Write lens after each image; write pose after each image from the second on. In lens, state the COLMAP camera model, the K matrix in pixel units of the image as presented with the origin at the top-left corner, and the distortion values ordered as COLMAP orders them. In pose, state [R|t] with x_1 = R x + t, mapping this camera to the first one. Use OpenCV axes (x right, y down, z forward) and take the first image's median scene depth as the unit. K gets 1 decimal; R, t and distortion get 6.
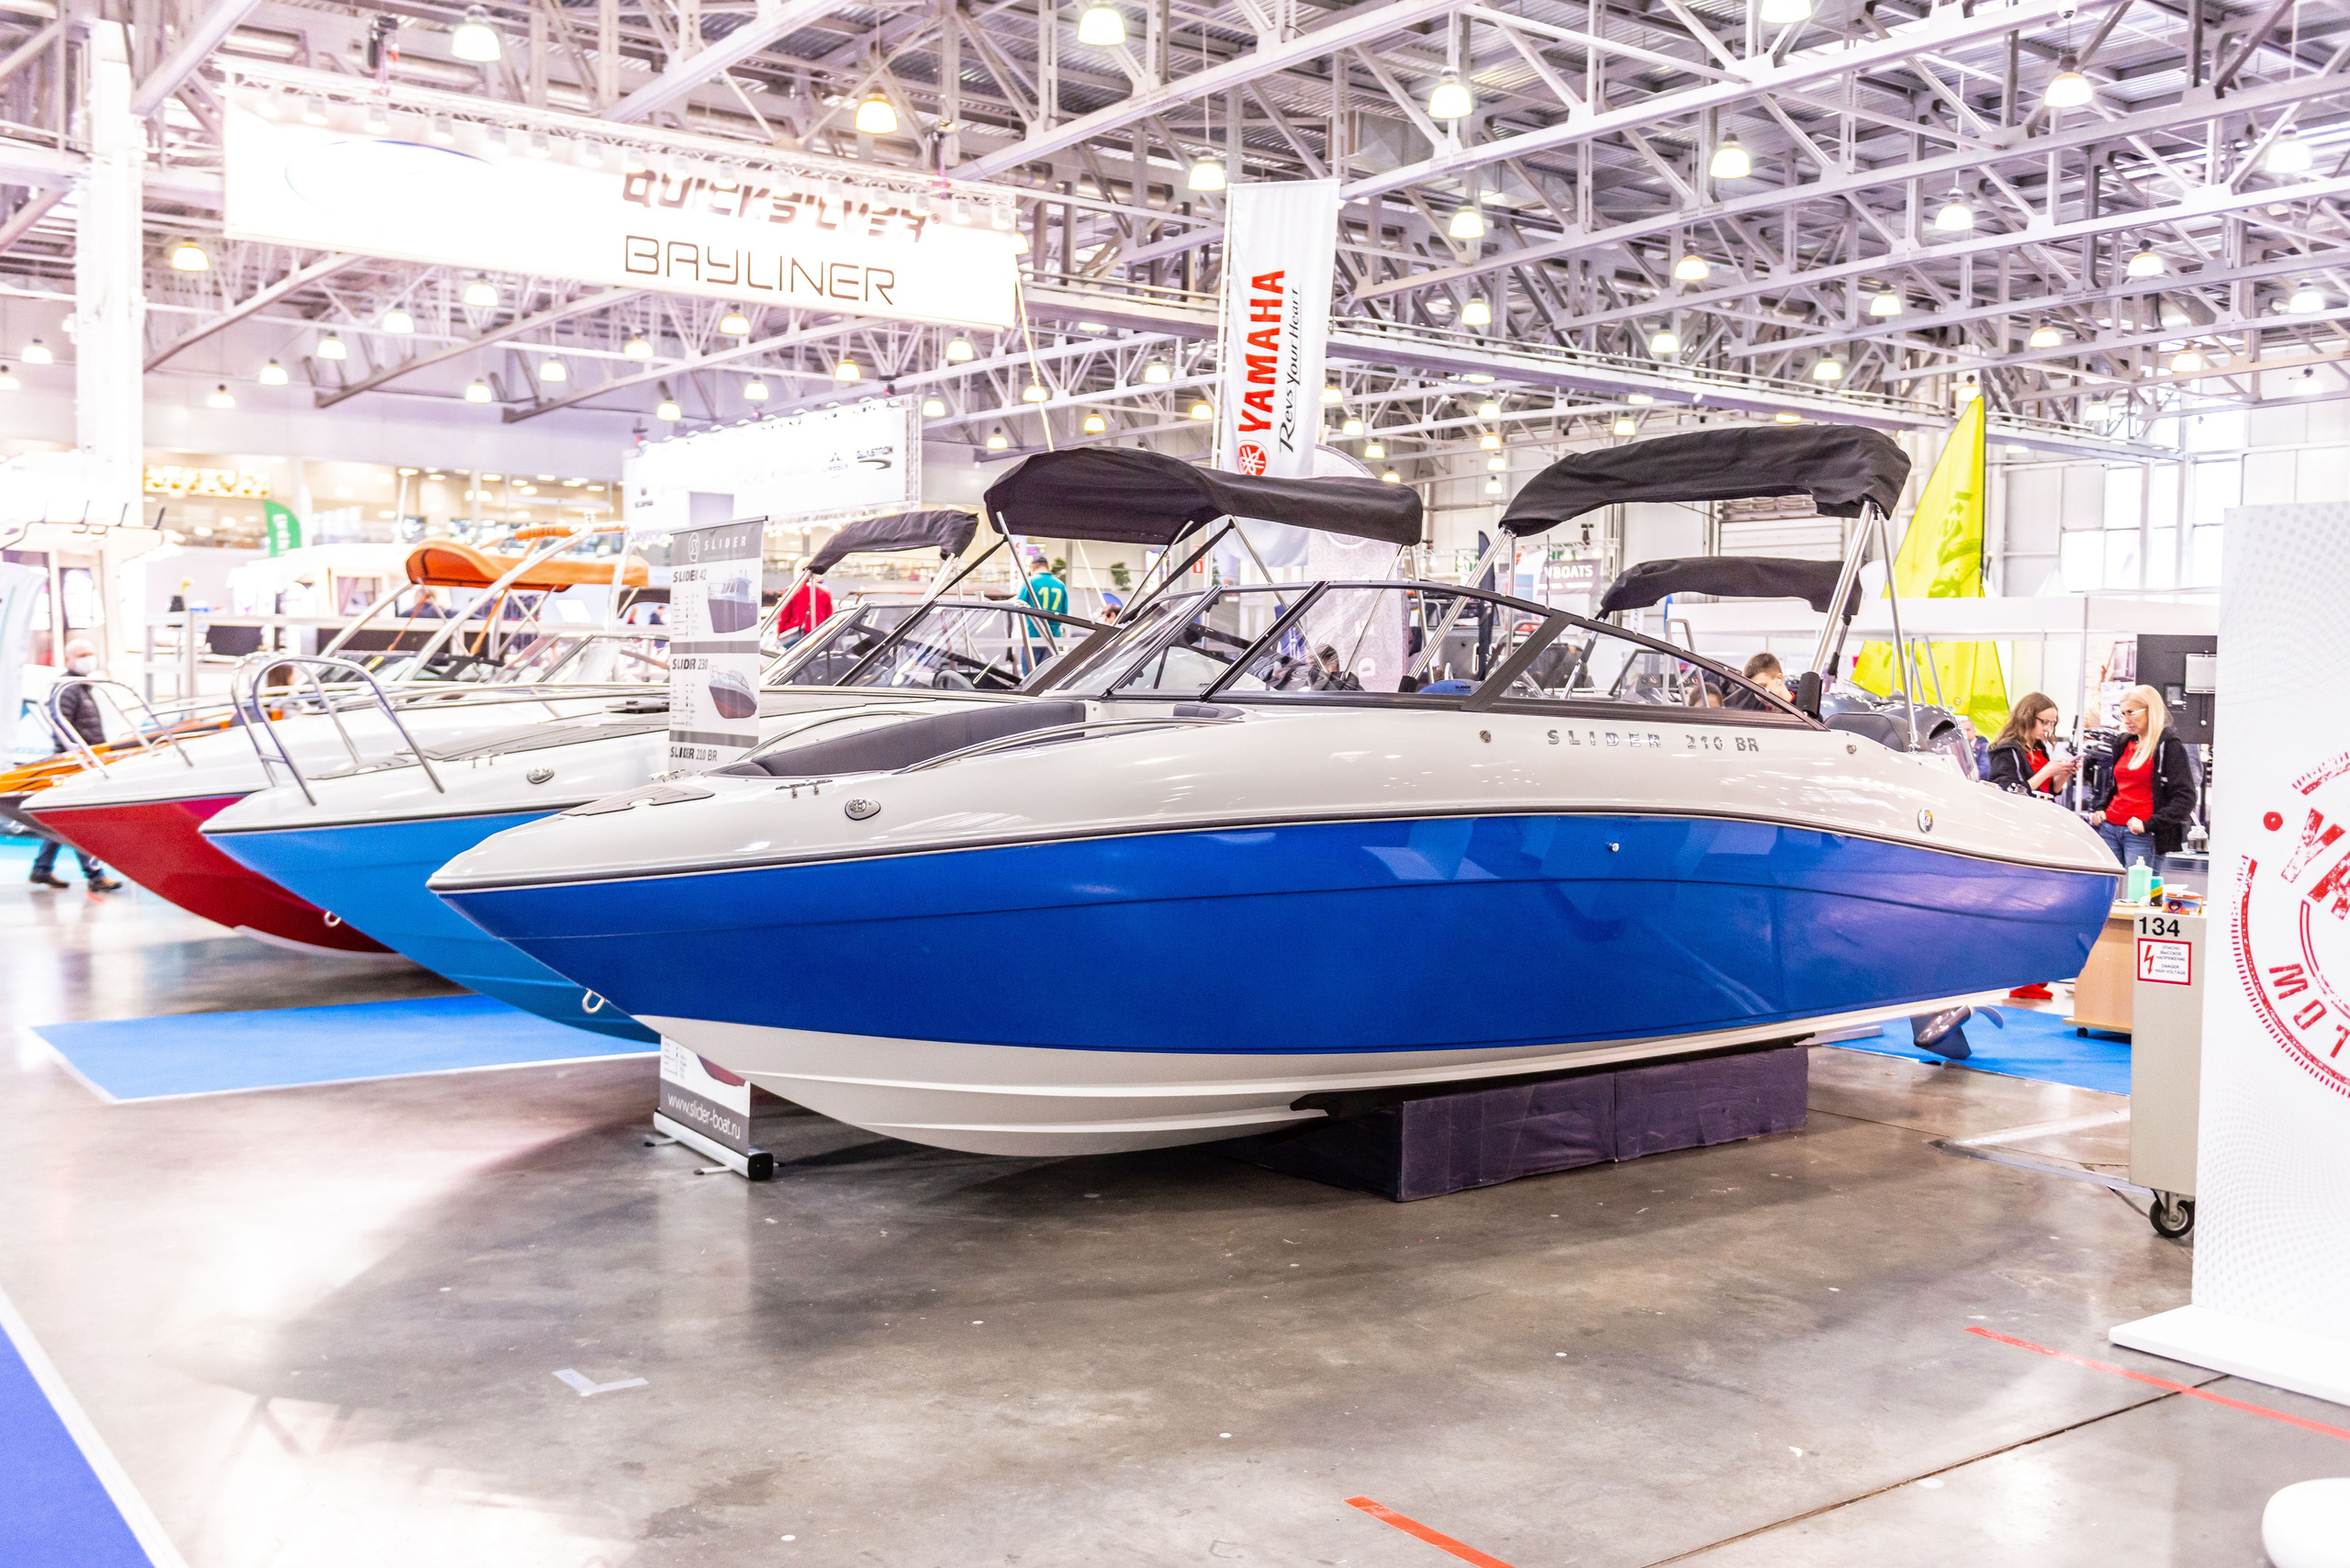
lens RADIAL K [[2207.1, 0, 1172.0], [0, 2207.1, 791.0], [0, 0, 1]] dist [-0.008996, 0.000117]
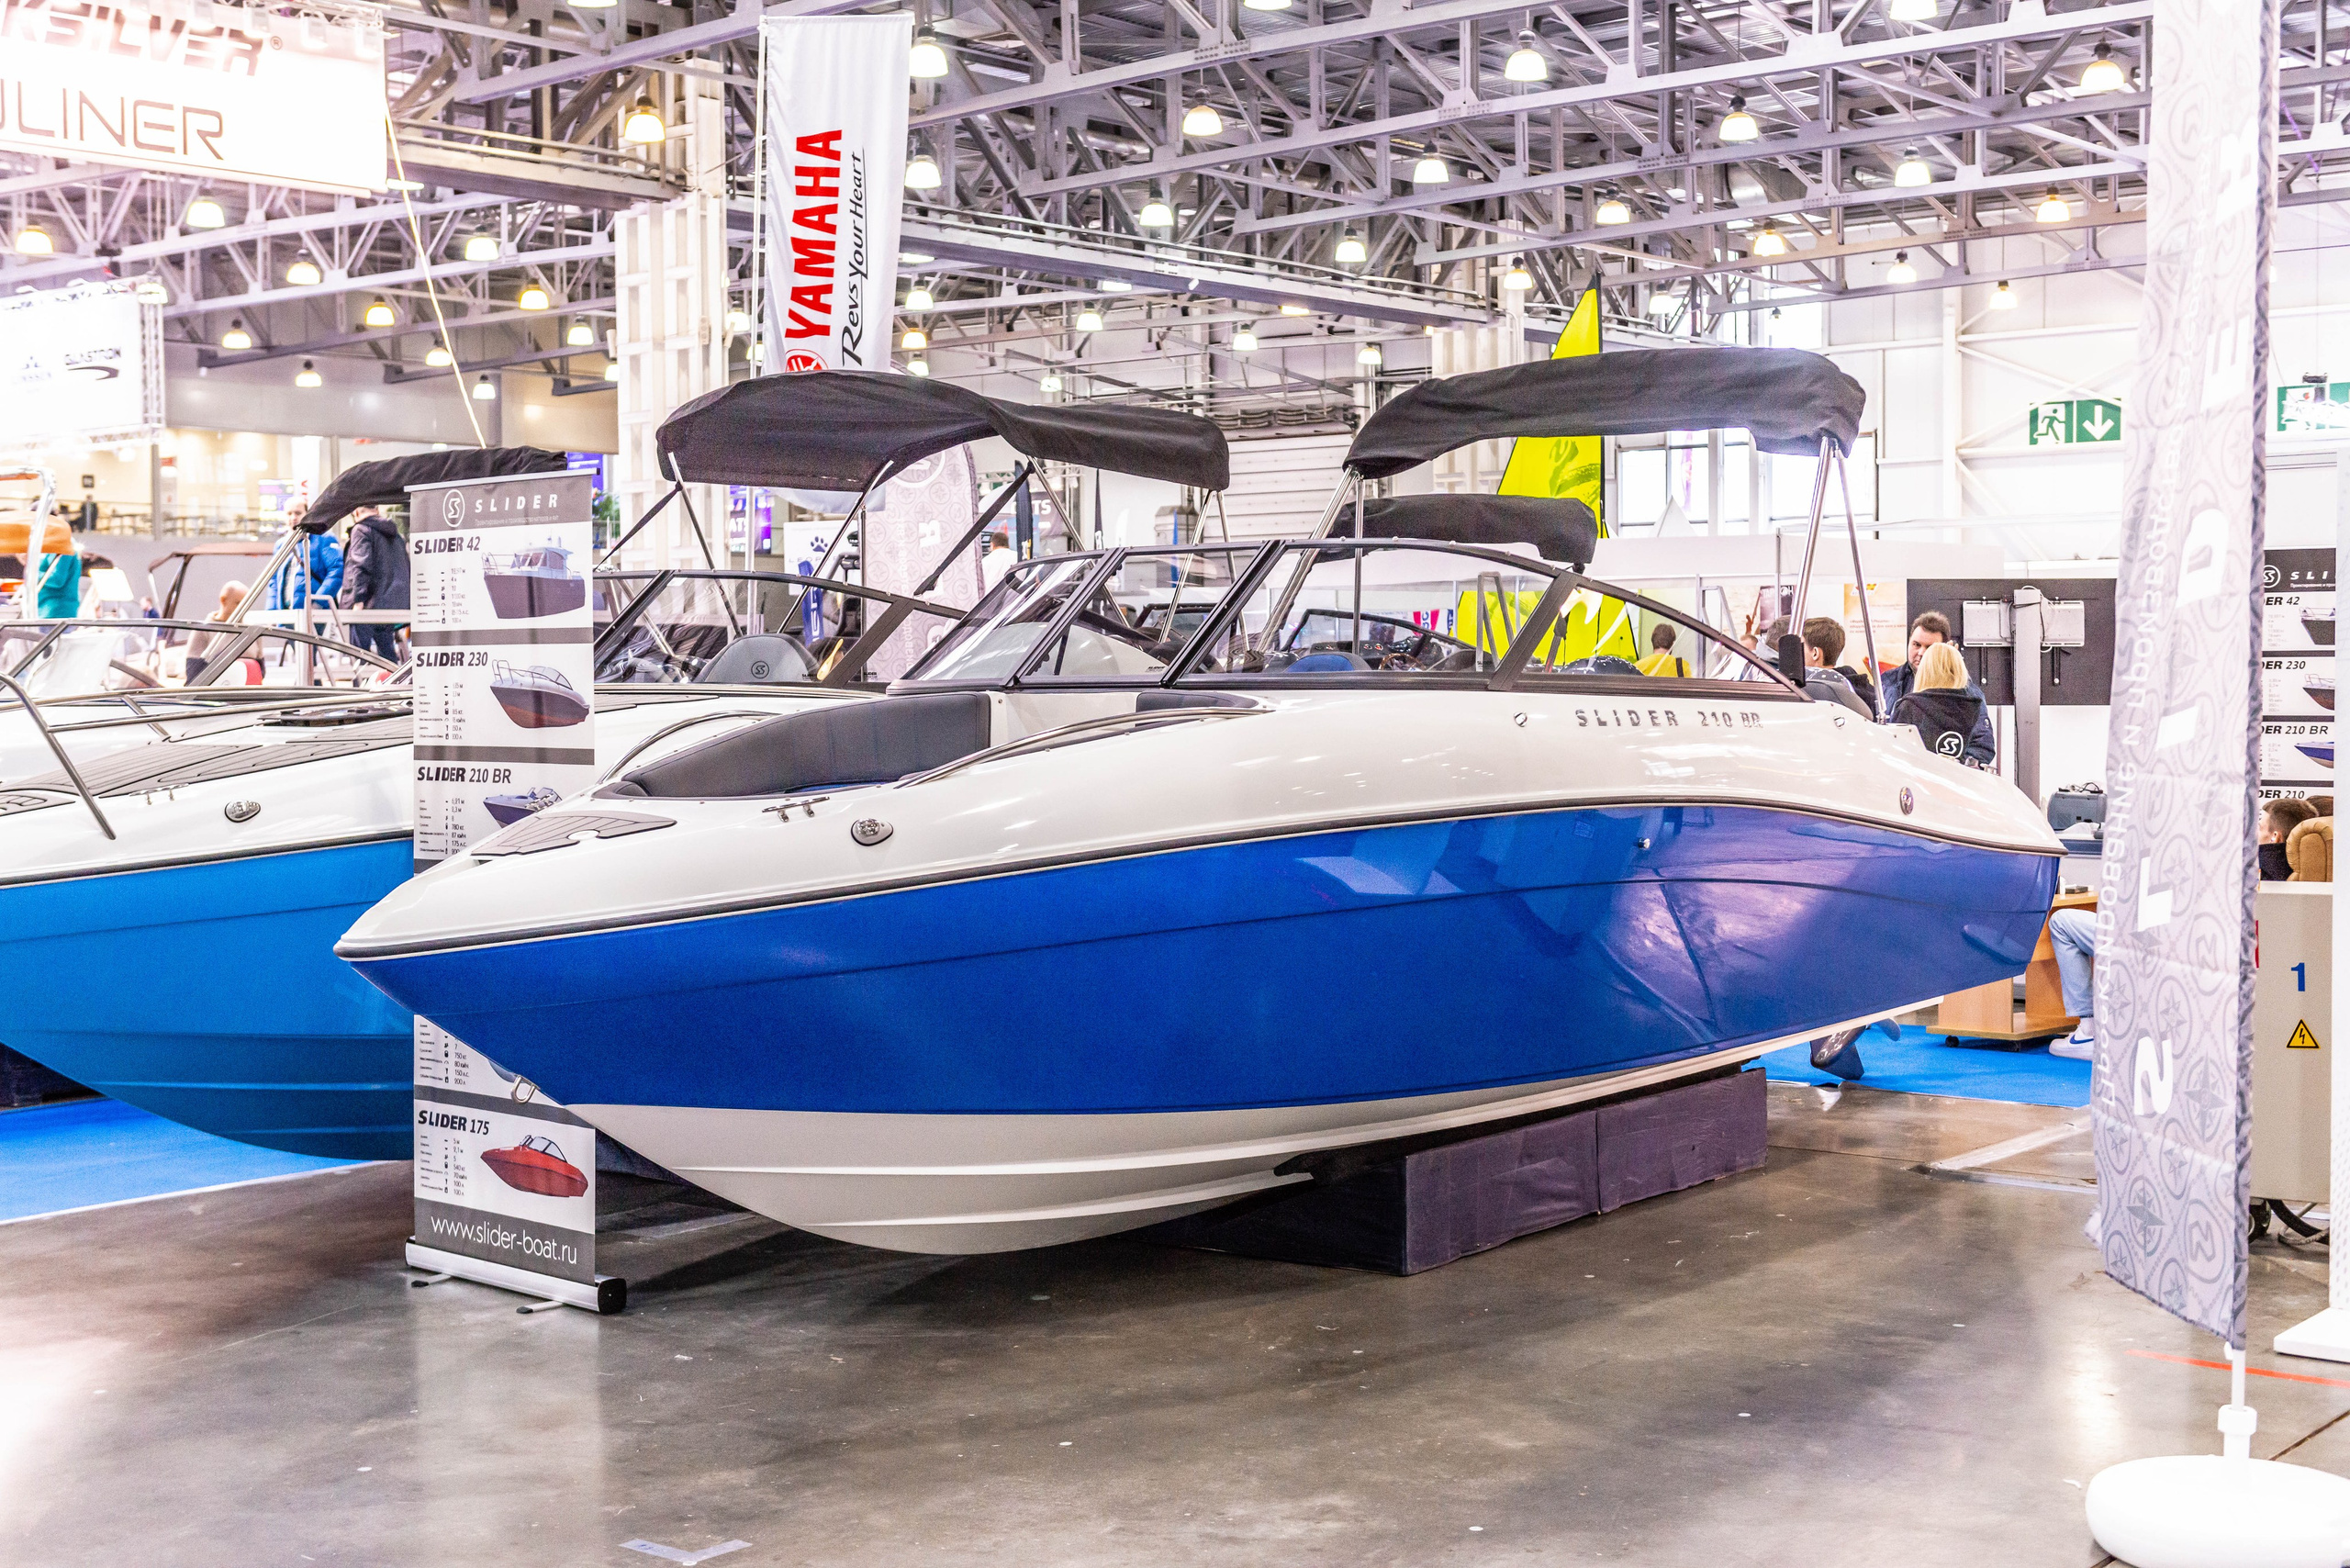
lens RADIAL K [[2937.6, 0, 1177.7], [0, 2937.6, 787.2], [0, 0, 1]] dist [-0.002446, 0.001667]
pose [[0.969118, -0.036528, 0.243877, -0.111222], [0.037672, 0.999290, -0.000027, -0.001409], [-0.243703, 0.009213, 0.969806, -0.030239]]
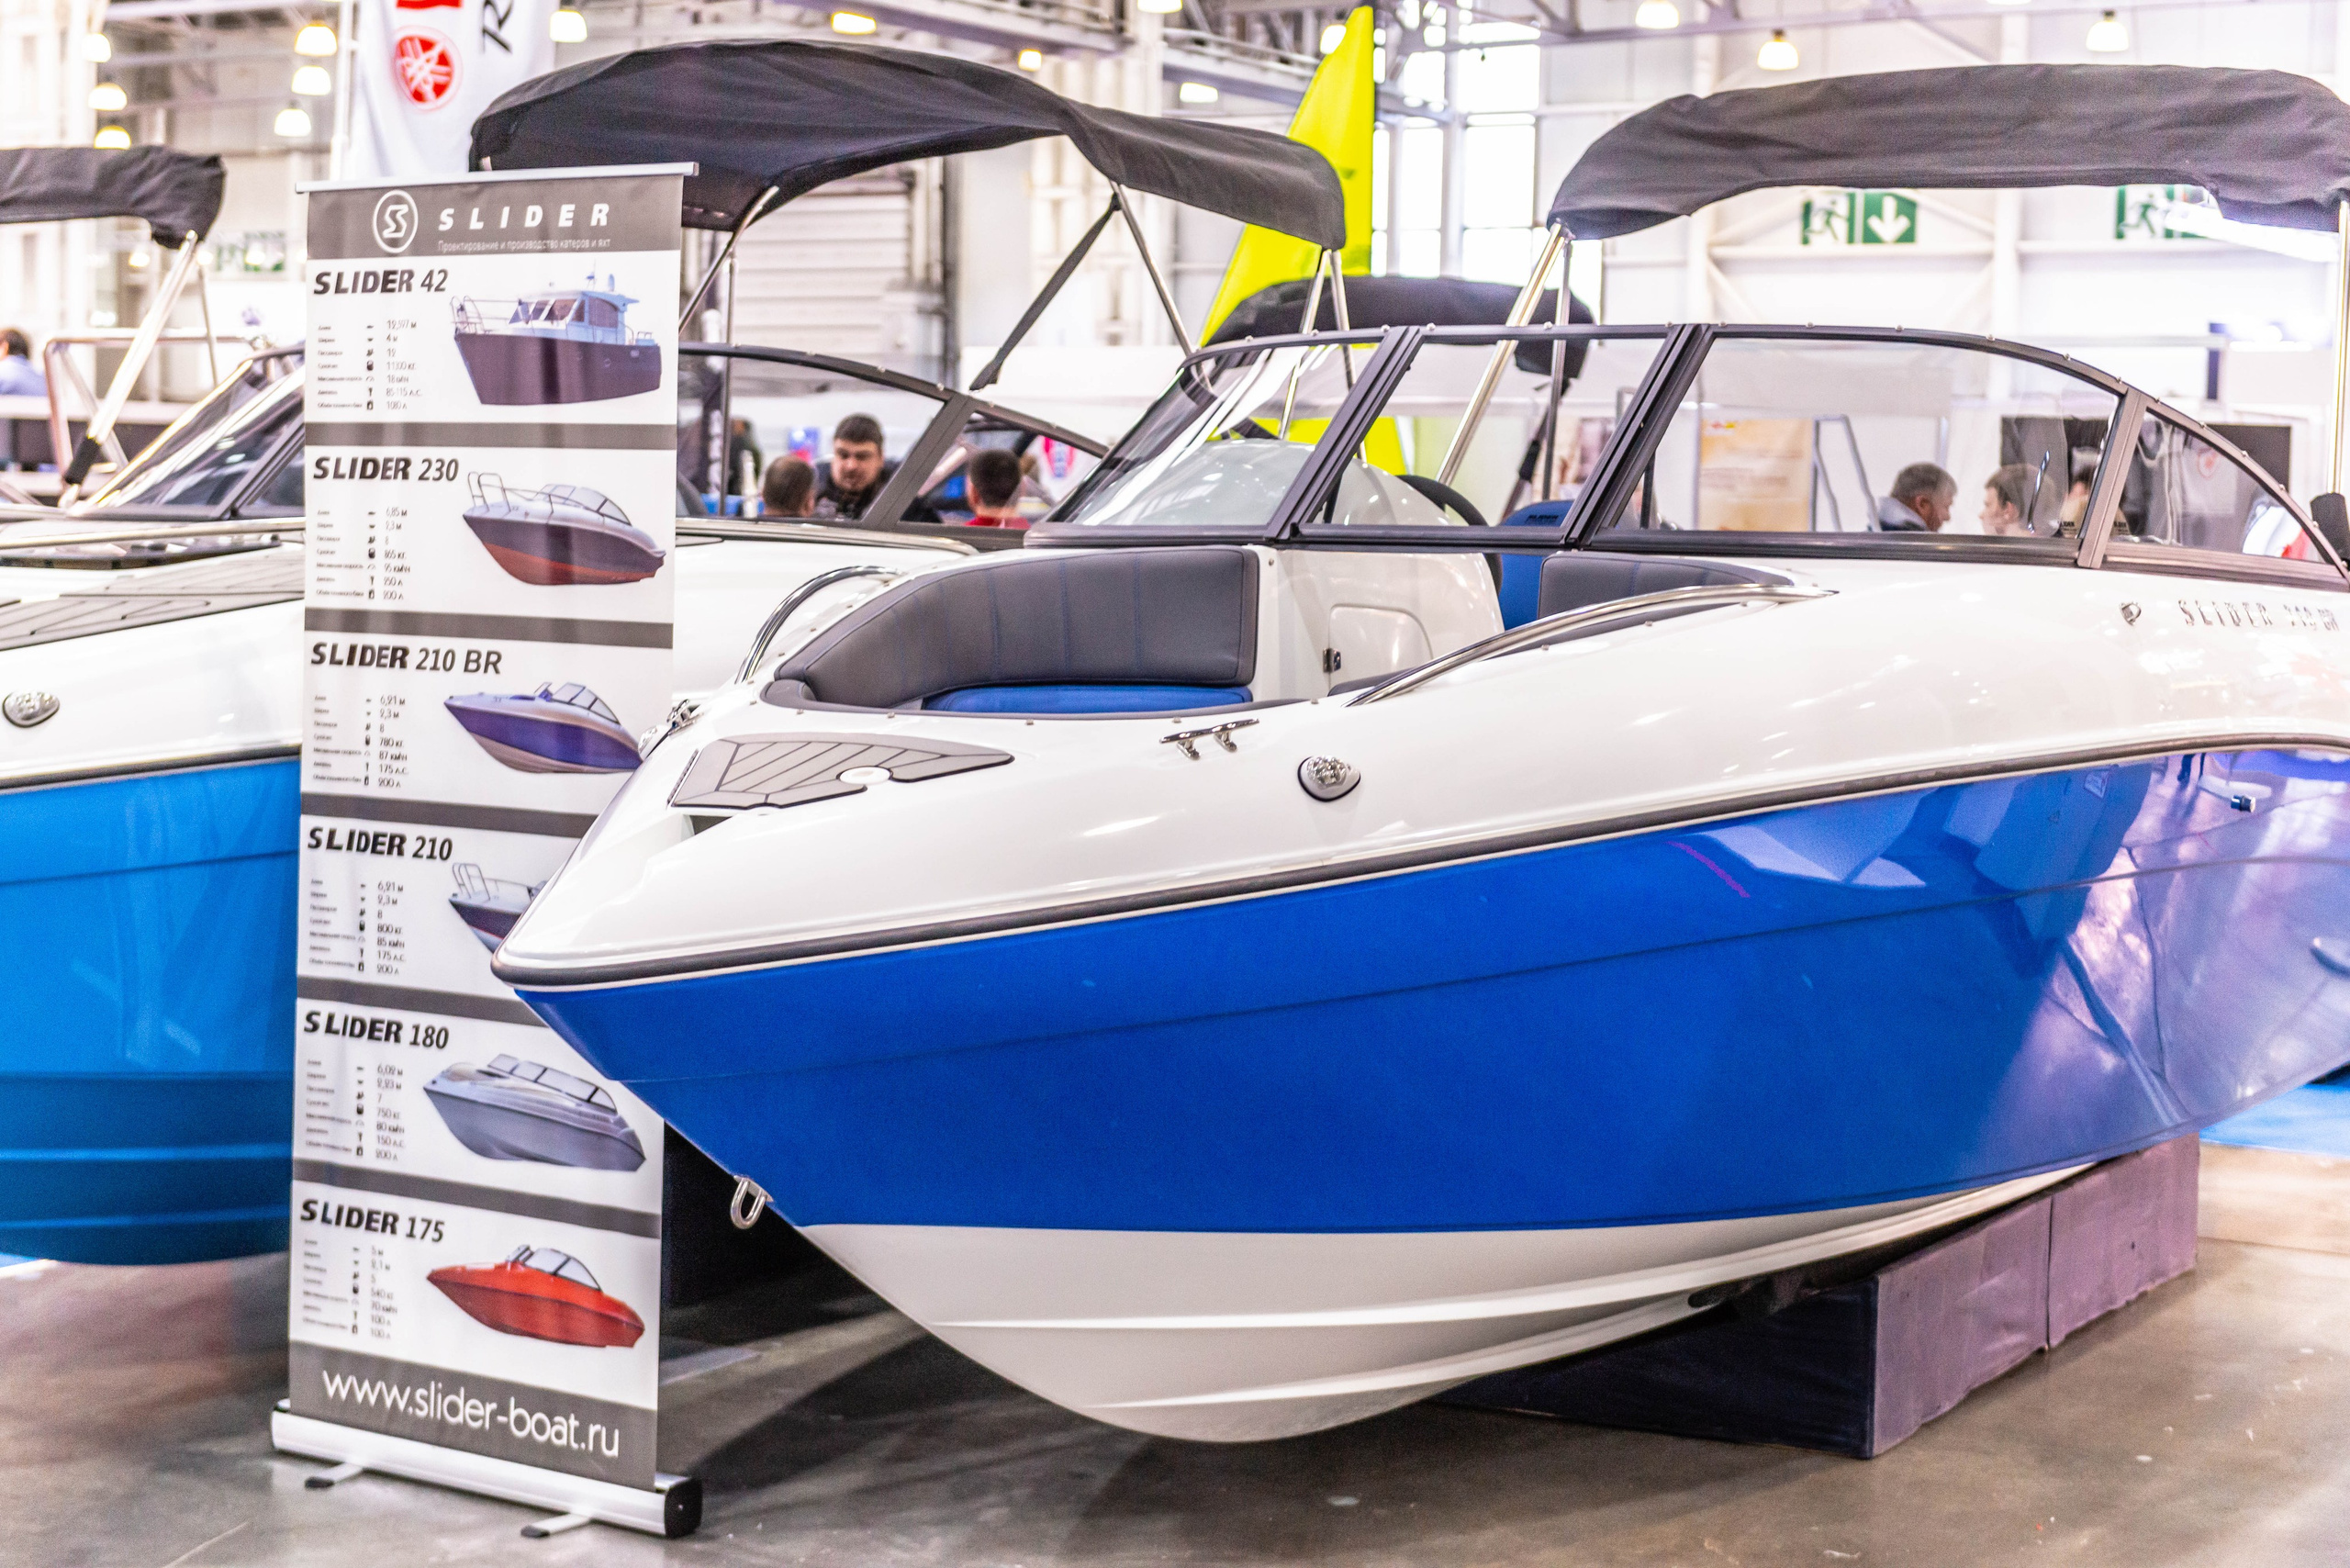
lens RADIAL K [[3875.4, 0, 1188.4], [0, 3875.4, 789.9], [0, 0, 1]] dist [0.019460, -0.086090]
pose [[0.921805, -0.026763, 0.386729, -0.190076], [0.014305, 0.999283, 0.035056, -0.007483], [-0.387390, -0.026783, 0.921527, 0.080417]]
